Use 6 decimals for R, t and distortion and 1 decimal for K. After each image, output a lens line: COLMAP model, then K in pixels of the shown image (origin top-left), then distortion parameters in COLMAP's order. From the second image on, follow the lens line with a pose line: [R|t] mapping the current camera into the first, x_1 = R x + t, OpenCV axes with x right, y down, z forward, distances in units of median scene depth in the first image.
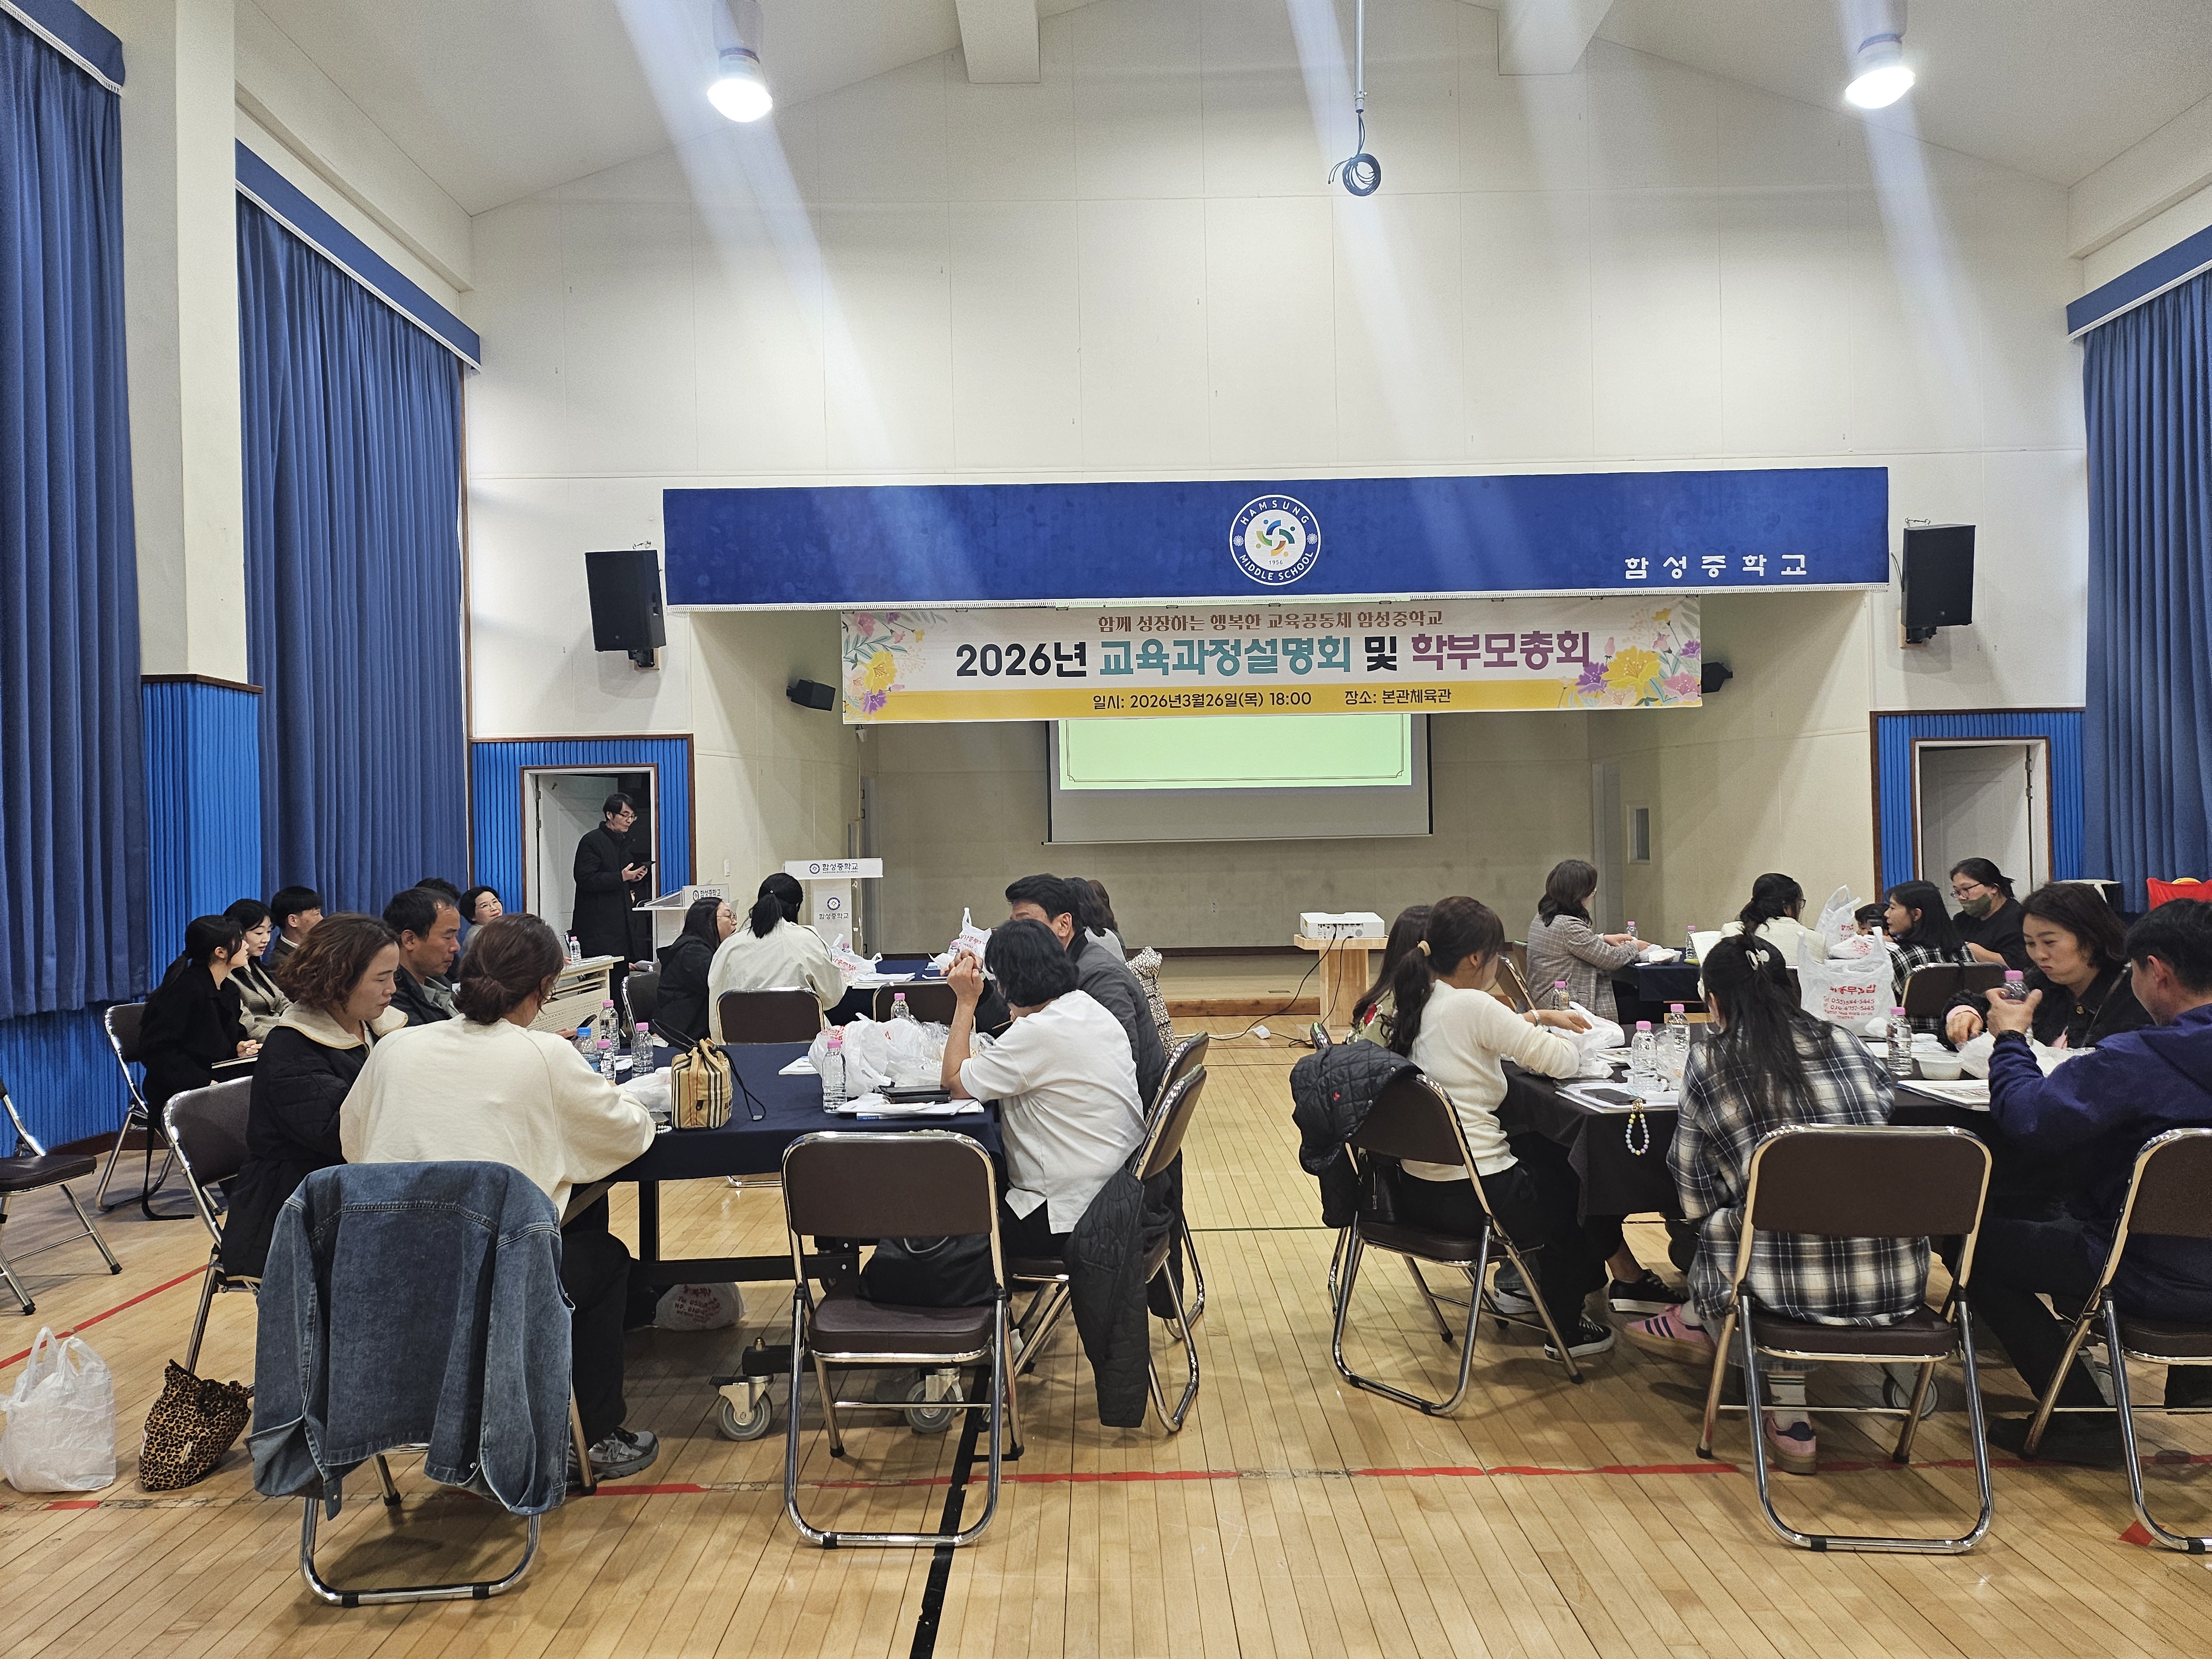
lens RADIAL K [[1572.8, 0, 1099.6], [0, 1572.8, 826.2], [0, 0, 1]] dist [0.079682, 0.012571]
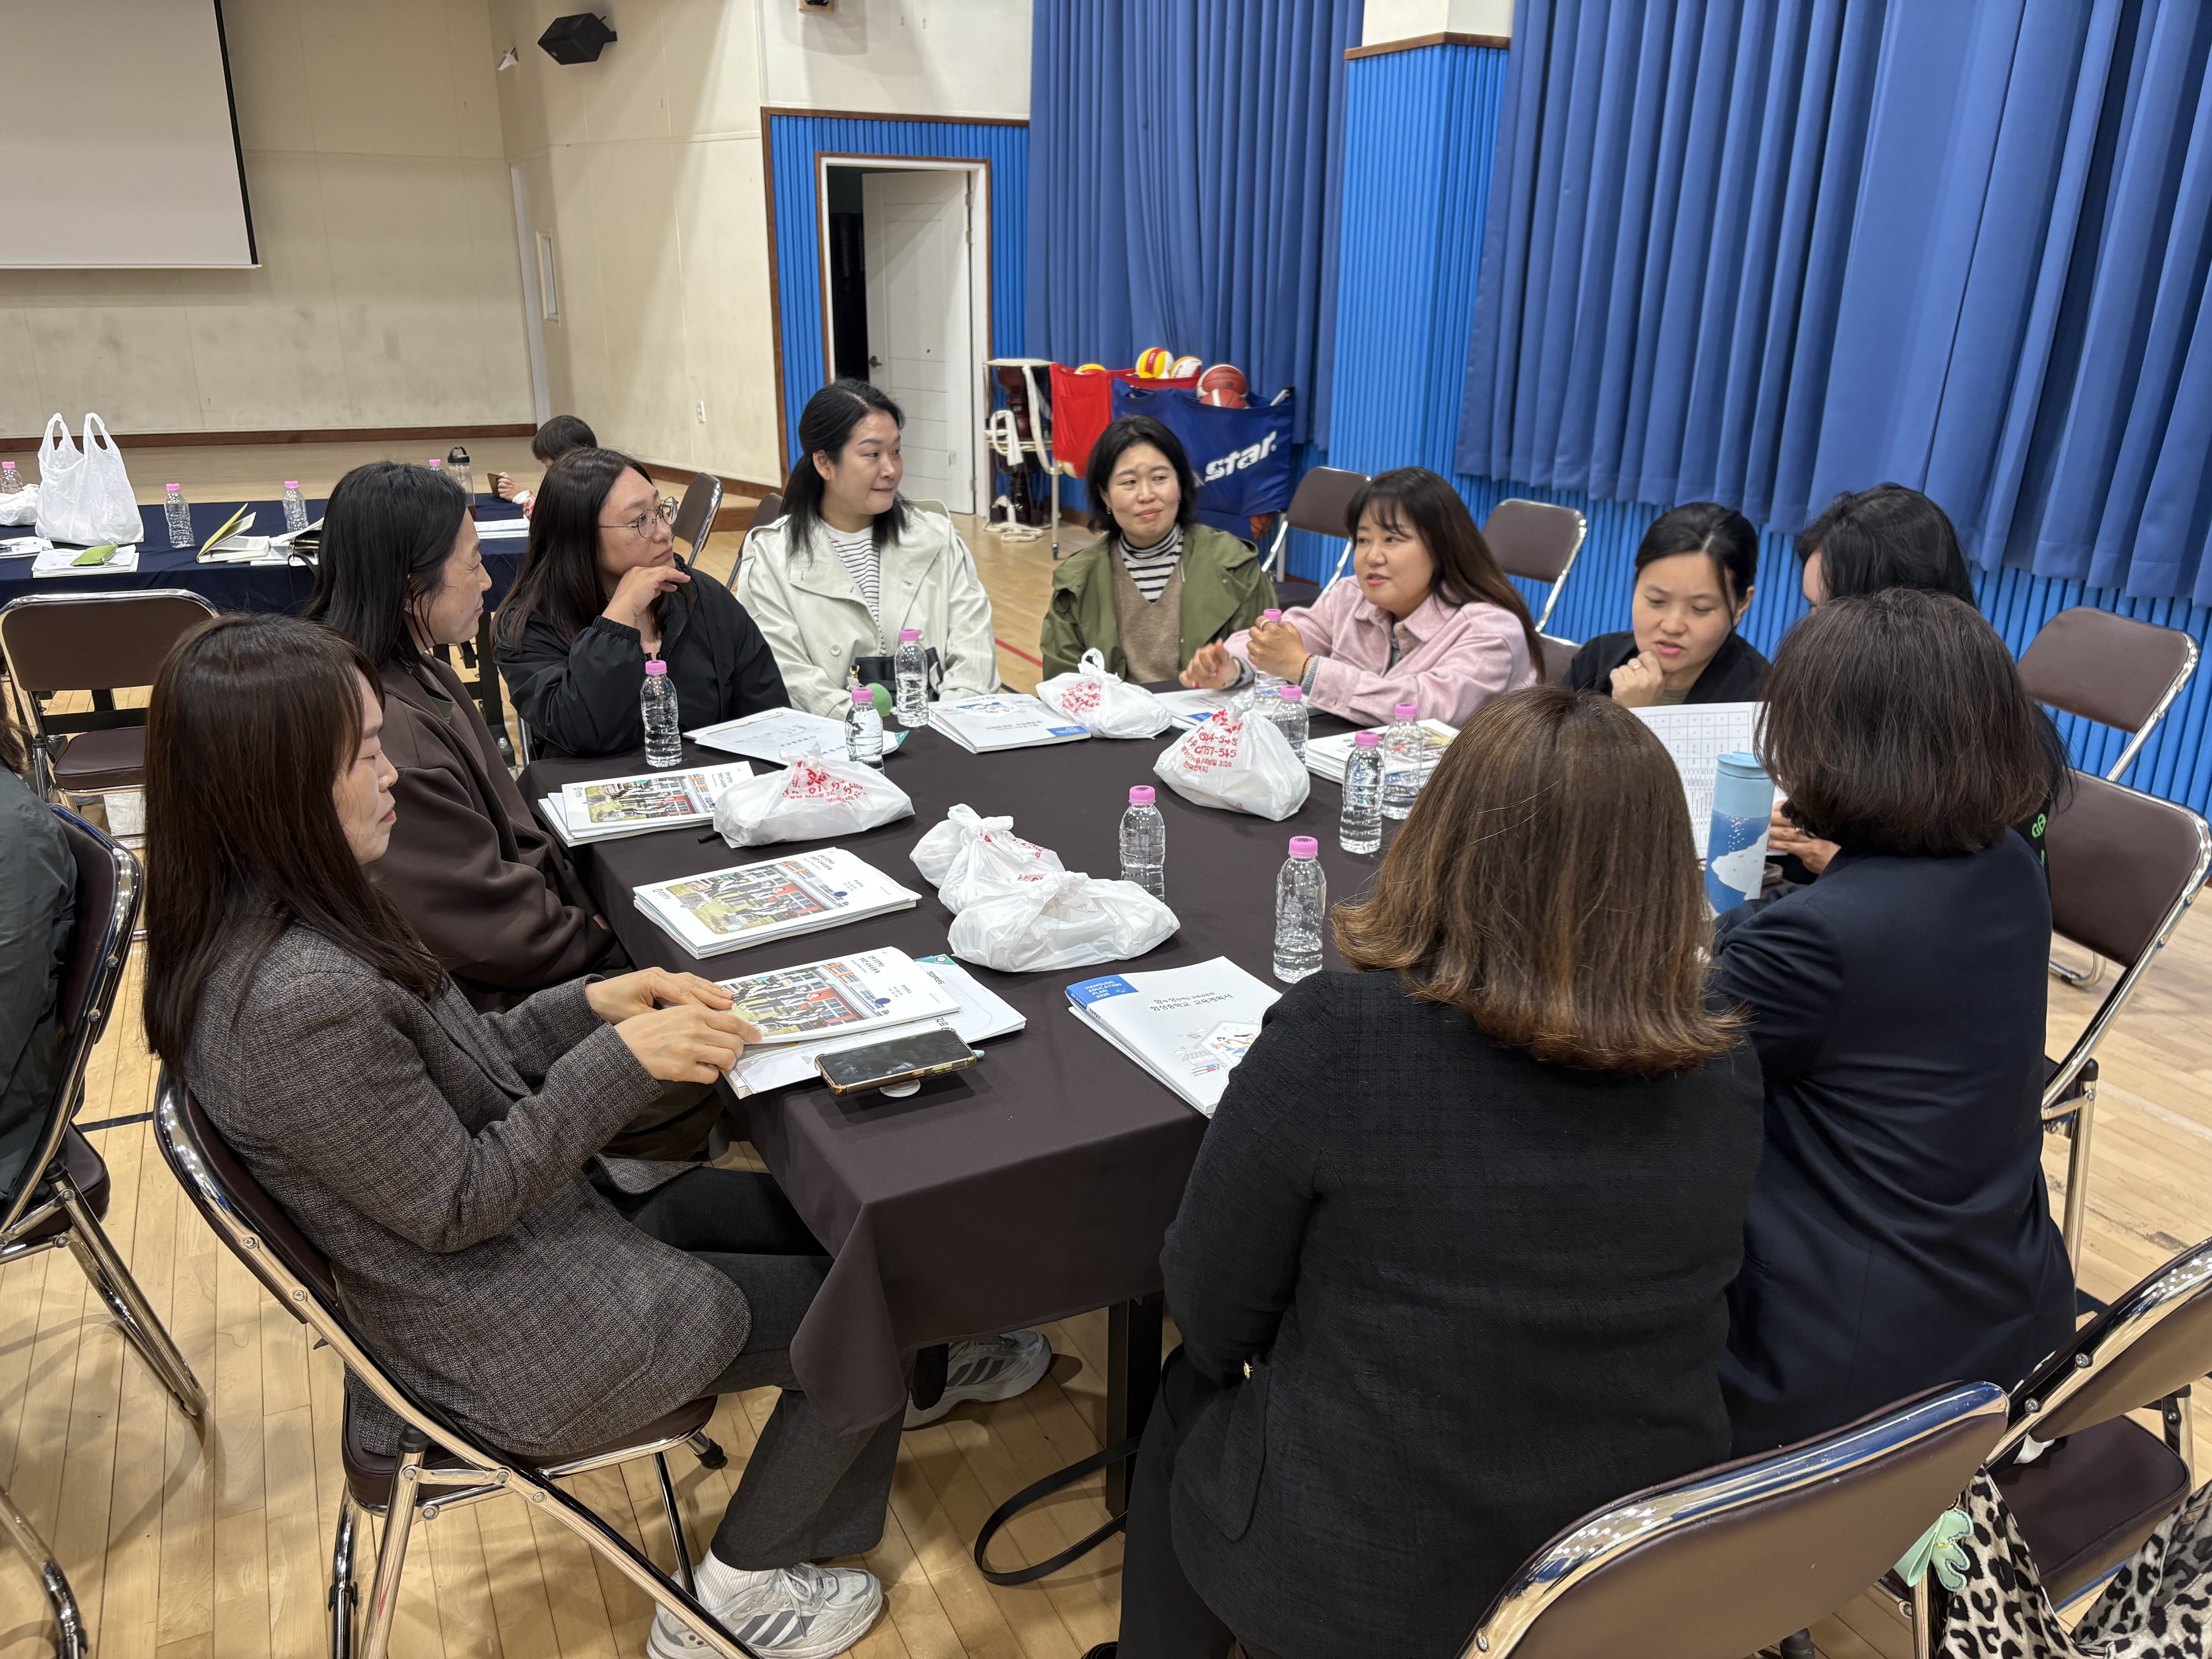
lens RADIAL K [[1667.3, 0, 1096.1], [0, 1667.3, 829.3], [0, 0, 1]] dist [0.041817, -0.019836]
pose [[0.898089, -0.119211, 0.423349, 0.264065], [-0.029020, 0.944406, 0.327498, -0.018487], [-0.438855, -0.306408, 0.844702, 0.219368]]
